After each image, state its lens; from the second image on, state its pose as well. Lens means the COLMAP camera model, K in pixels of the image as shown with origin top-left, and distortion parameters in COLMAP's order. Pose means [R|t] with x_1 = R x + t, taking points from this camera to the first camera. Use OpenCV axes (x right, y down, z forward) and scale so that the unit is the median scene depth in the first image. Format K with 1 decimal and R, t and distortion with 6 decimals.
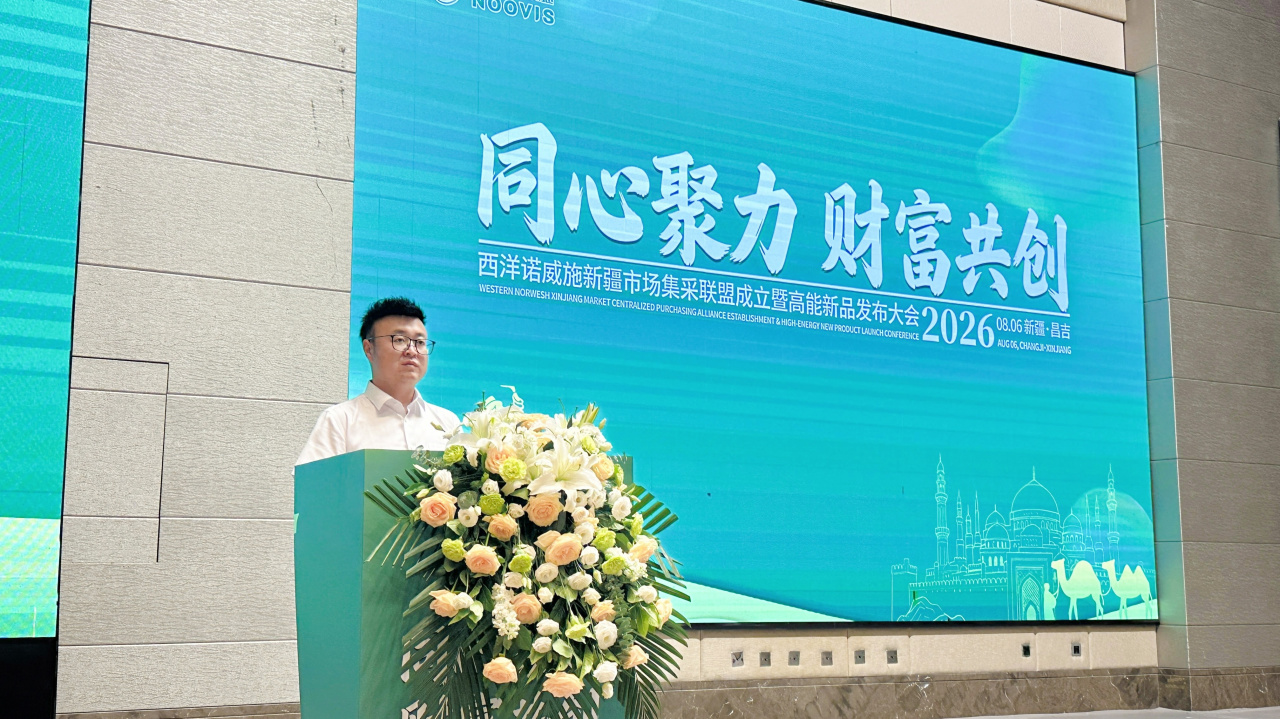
lens RADIAL K [[1463.4, 0, 652.0], [0, 1463.4, 364.1], [0, 0, 1]] dist [0.093450, 0.000000]
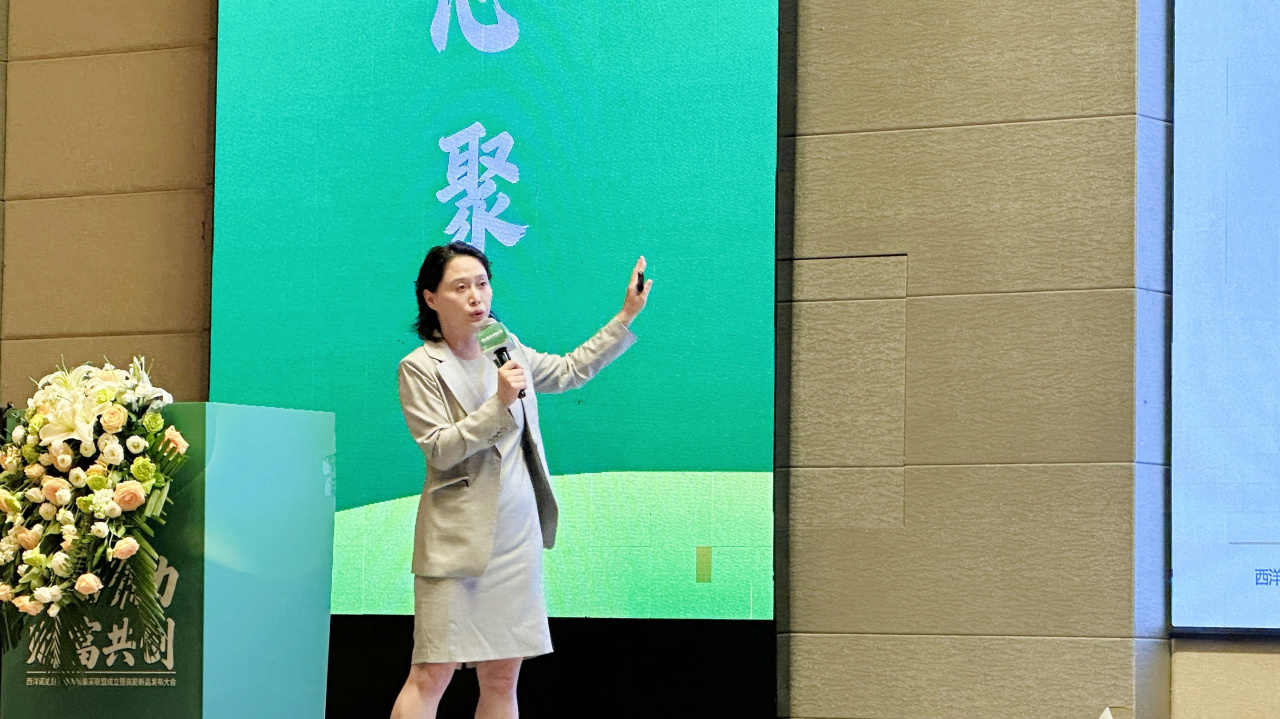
lens RADIAL K [[3931.5, 0, 634.9], [0, 3931.5, 354.4], [0, 0, 1]] dist [0.167995, 0.000000]
pose [[0.437517, -0.055663, -0.897486, 1.147183], [0.119711, 0.992804, -0.003216, 0.032742], [0.891206, -0.106032, 0.441032, 0.018310]]
